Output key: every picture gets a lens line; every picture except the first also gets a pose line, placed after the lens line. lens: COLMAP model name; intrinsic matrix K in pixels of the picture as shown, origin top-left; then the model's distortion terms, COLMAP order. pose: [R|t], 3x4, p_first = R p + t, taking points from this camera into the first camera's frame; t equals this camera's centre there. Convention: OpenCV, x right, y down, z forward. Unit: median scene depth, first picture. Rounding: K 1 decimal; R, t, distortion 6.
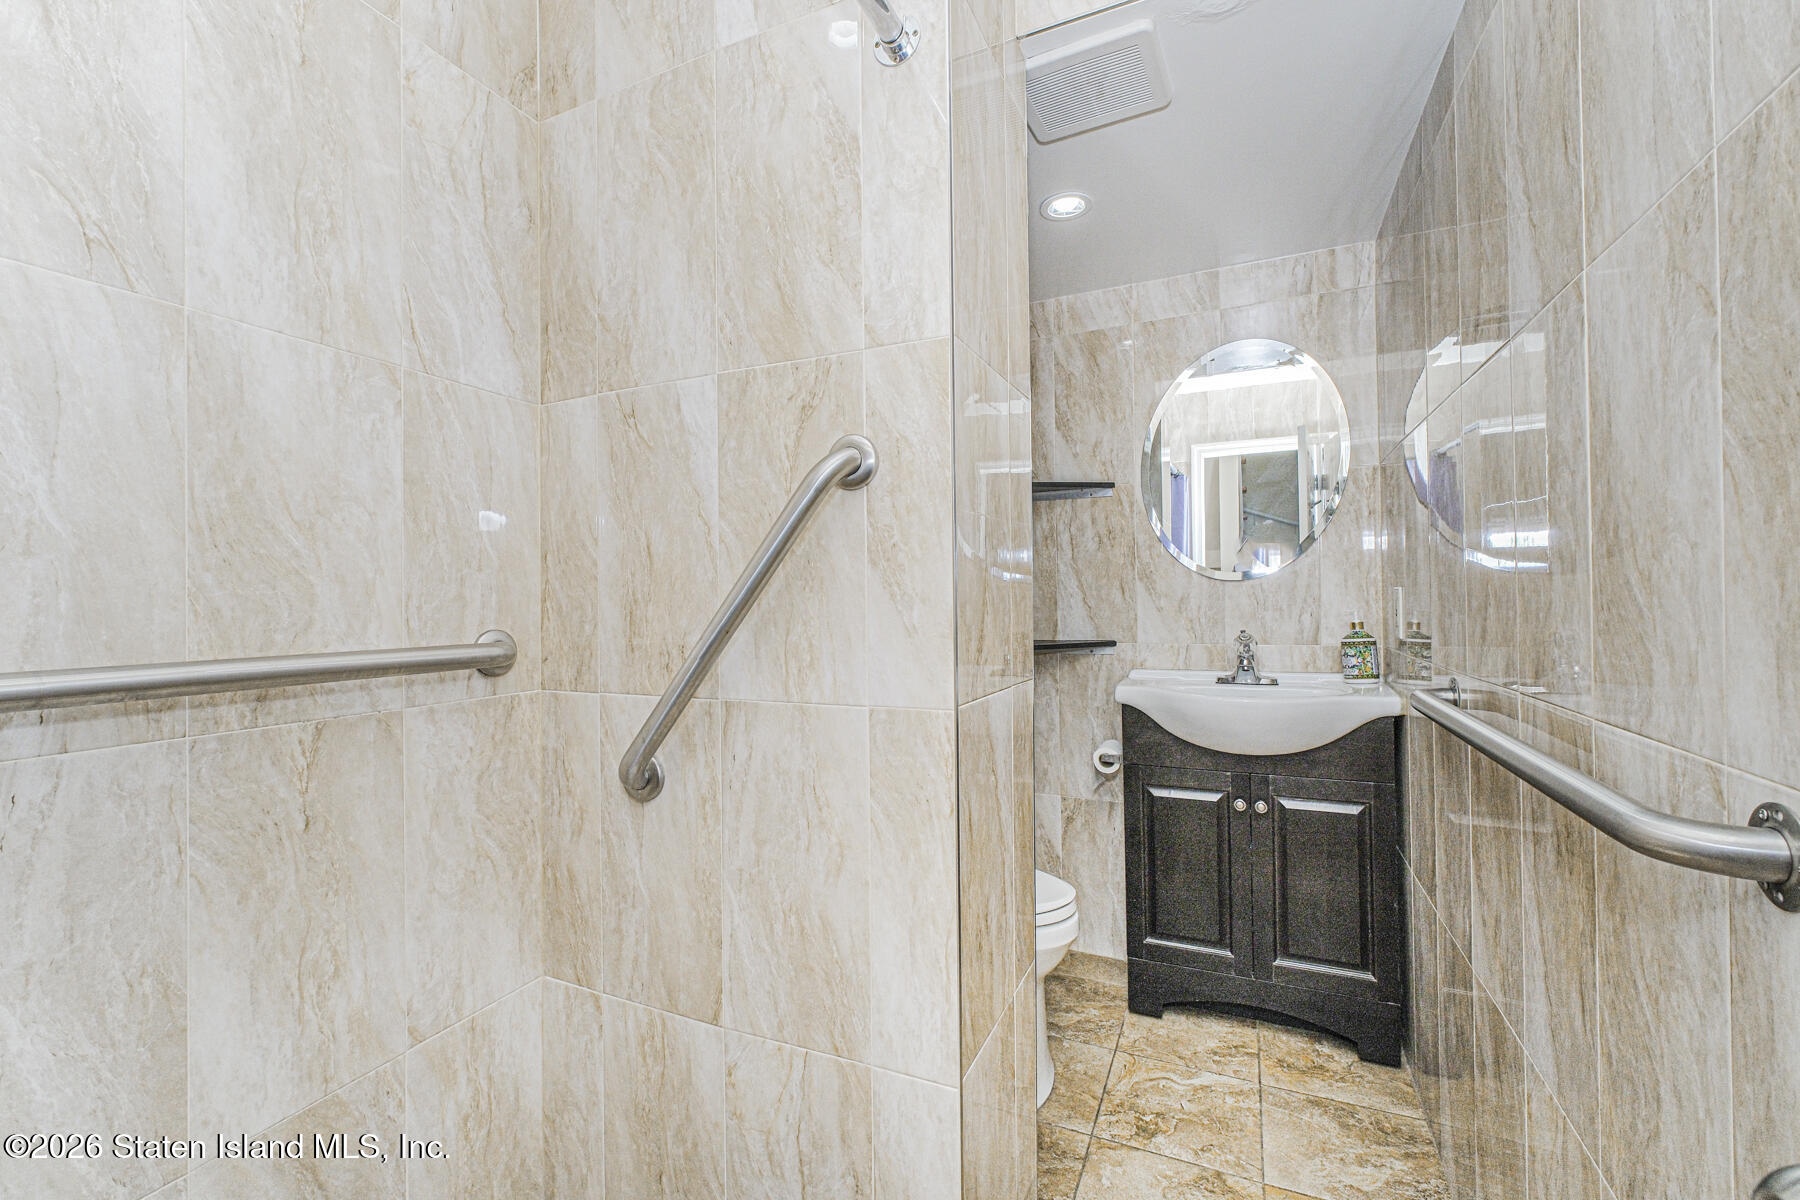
lens RADIAL K [[753.0, 0, 892.9], [0, 753.0, 593.3], [0, 0, 1]] dist [-0.001029, -0.000284]
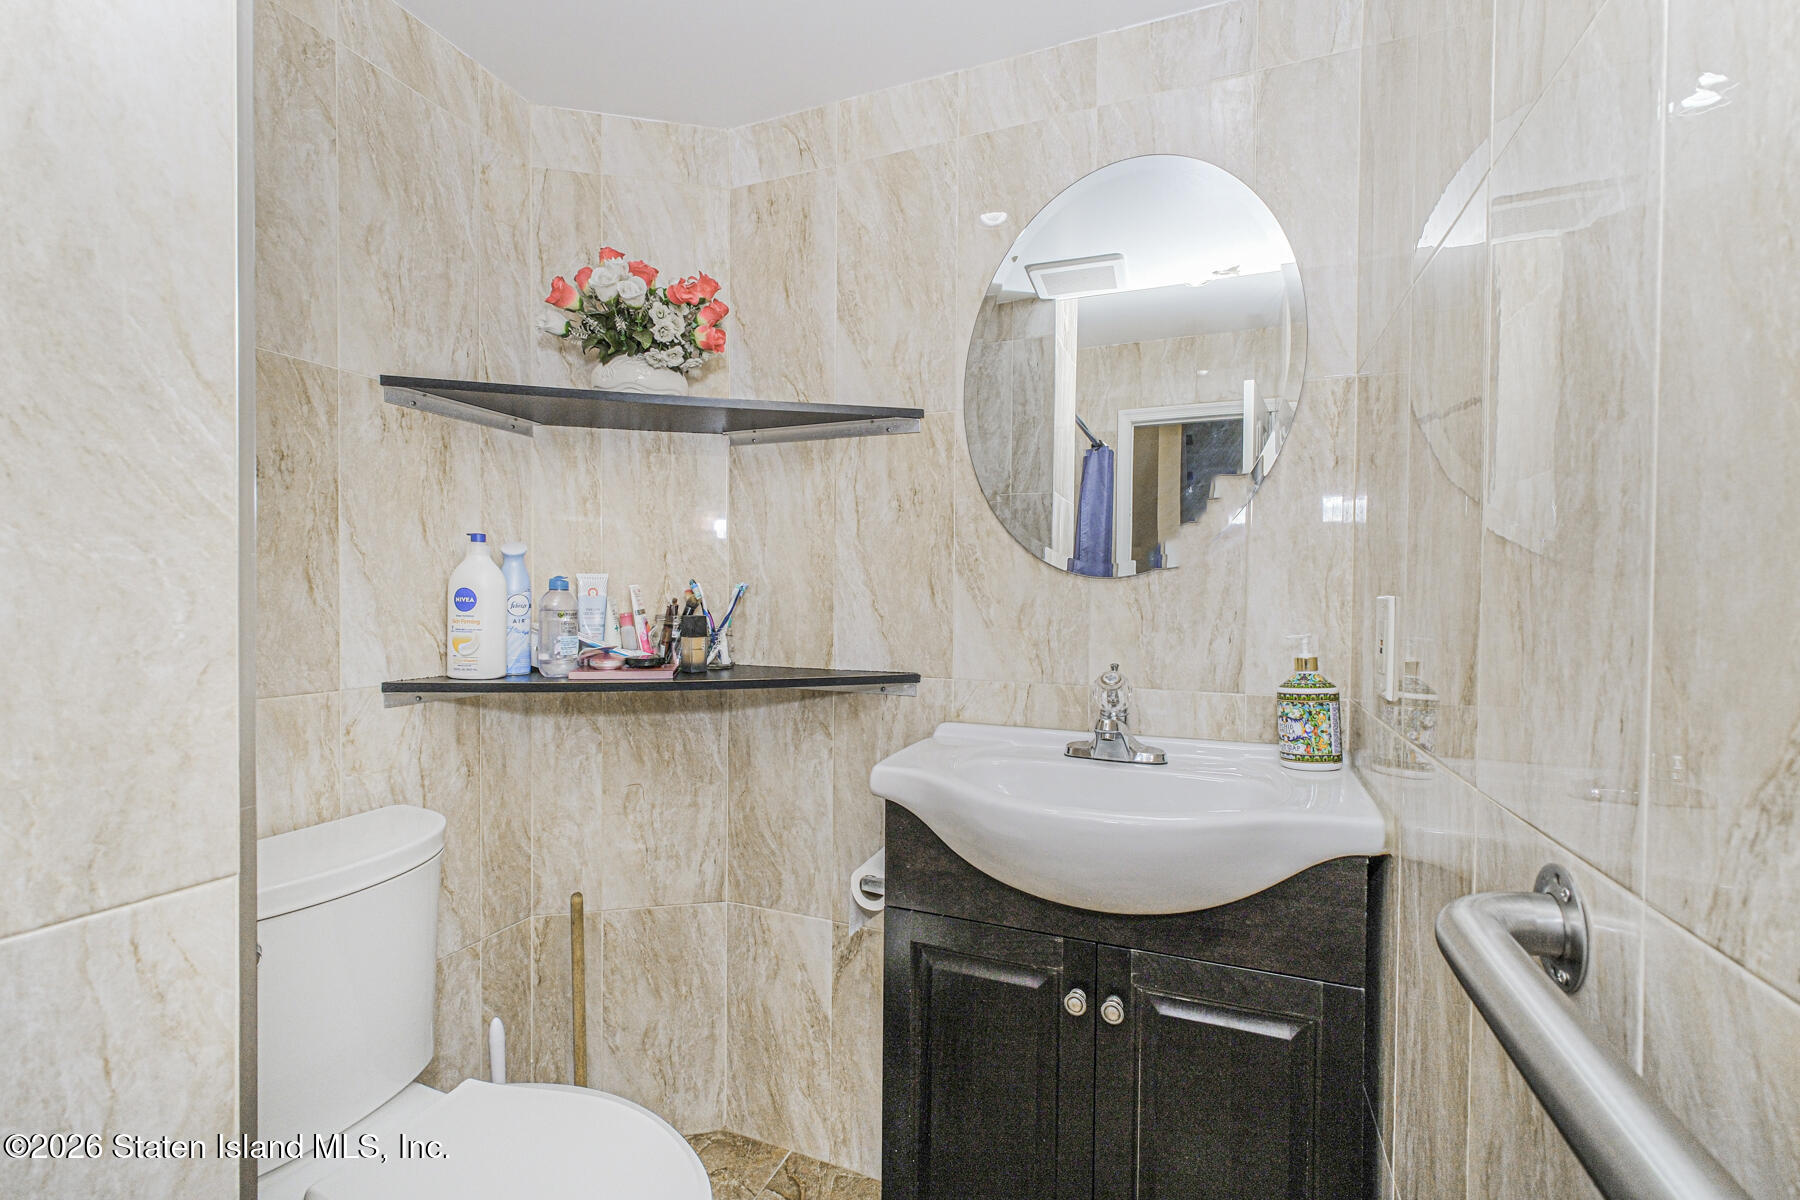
lens RADIAL K [[753.0, 0, 905.3], [0, 753.0, 608.7], [0, 0, 1]] dist [-0.001029, -0.000284]
pose [[0.998608, 0.021579, 0.048121, 0.277784], [-0.022856, 0.999397, 0.026130, -0.004620], [-0.047528, -0.027193, 0.998500, 0.436020]]
